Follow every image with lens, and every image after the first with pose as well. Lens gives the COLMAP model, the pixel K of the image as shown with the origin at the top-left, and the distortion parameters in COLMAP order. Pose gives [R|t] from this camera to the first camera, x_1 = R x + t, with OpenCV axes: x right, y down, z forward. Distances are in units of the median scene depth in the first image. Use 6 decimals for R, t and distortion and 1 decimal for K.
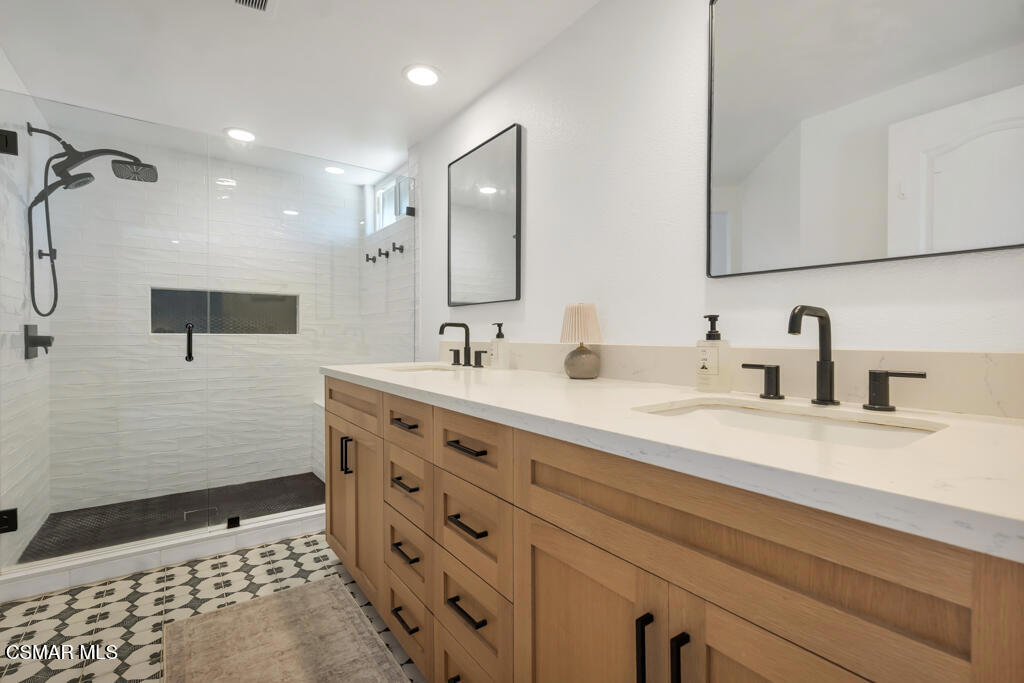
lens RADIAL K [[468.1, 0, 507.3], [0, 468.1, 337.6], [0, 0, 1]] dist [0.002259, -0.000148]
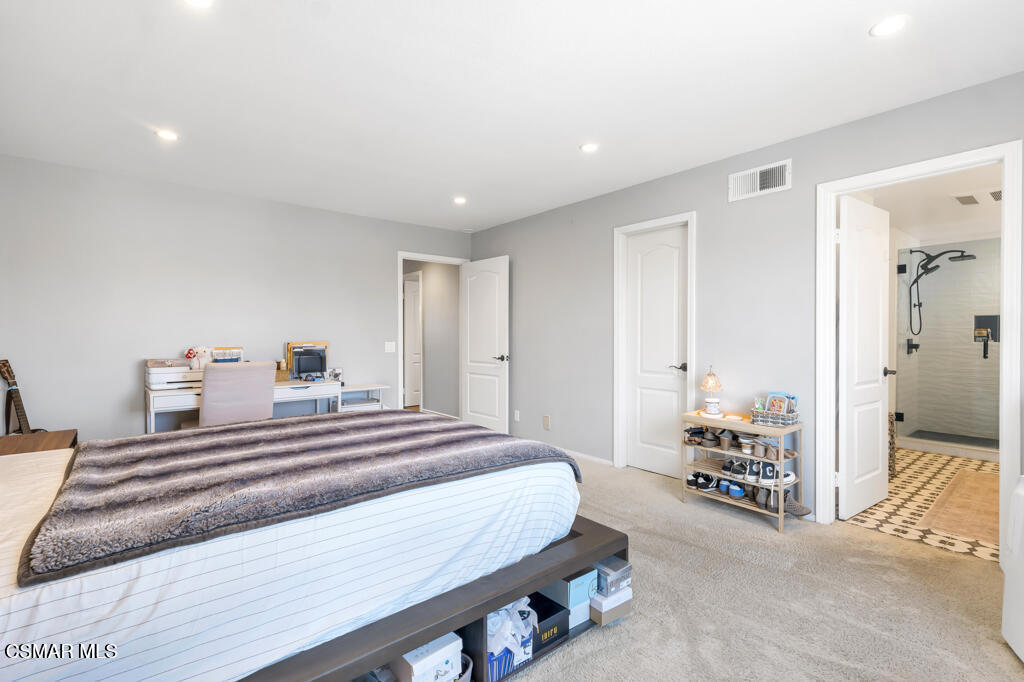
lens RADIAL K [[468.1, 0, 507.3], [0, 468.1, 337.1], [0, 0, 1]] dist [0.002259, -0.000148]
pose [[0.076506, 0.009066, -0.997028, 1.046603], [-0.009516, 0.999920, 0.008362, -0.035444], [0.997024, 0.008848, 0.076586, -1.065306]]
